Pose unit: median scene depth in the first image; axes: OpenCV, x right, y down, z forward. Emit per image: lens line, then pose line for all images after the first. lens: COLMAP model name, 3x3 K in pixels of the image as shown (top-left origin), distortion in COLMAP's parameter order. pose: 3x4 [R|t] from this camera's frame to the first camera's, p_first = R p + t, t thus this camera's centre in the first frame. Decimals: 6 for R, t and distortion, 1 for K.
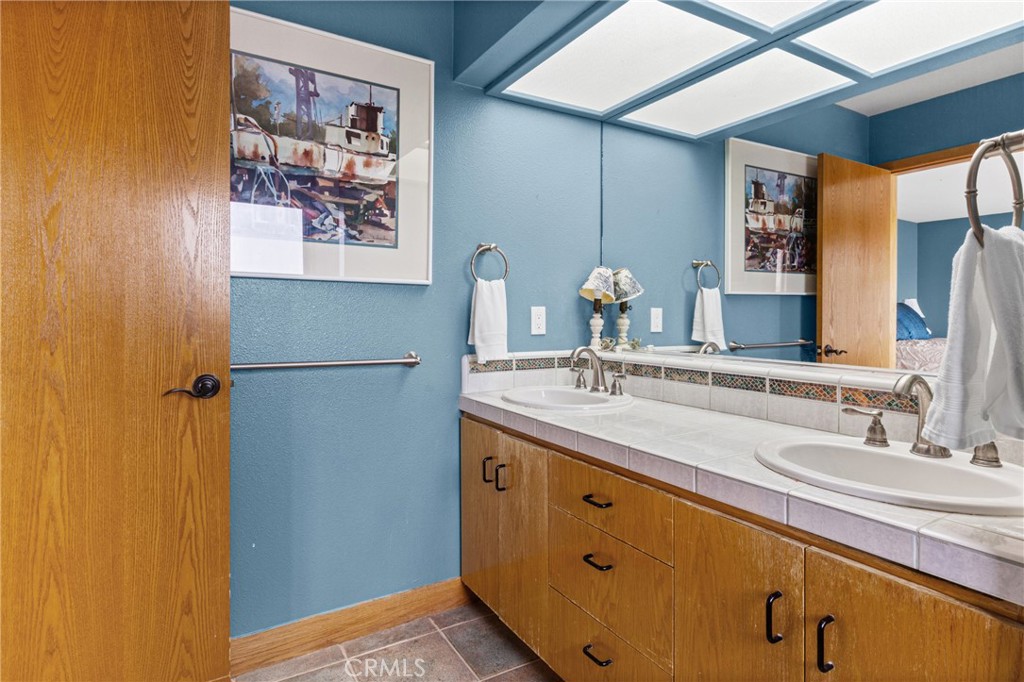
lens RADIAL K [[549.6, 0, 520.9], [0, 549.6, 316.8], [0, 0, 1]] dist [0.002173, -0.000912]
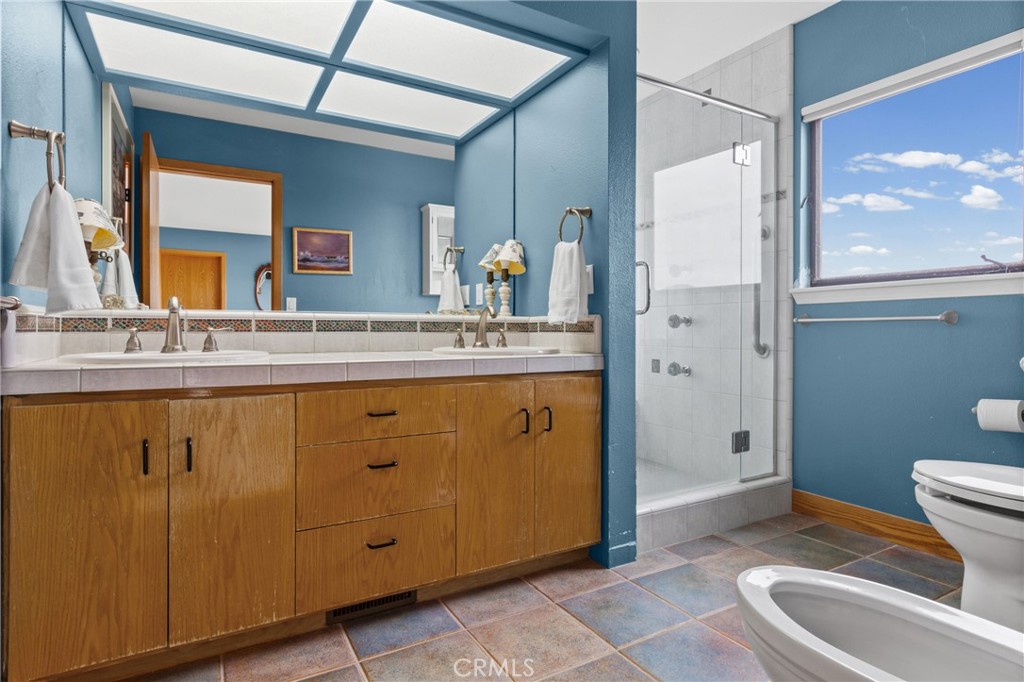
lens RADIAL K [[549.6, 0, 513.5], [0, 549.6, 337.0], [0, 0, 1]] dist [0.002173, -0.000912]
pose [[0.031343, -0.012917, 0.999425, -0.887463], [-0.001142, 0.999915, 0.012959, 0.130031], [-0.999508, -0.001548, 0.031325, 0.579039]]
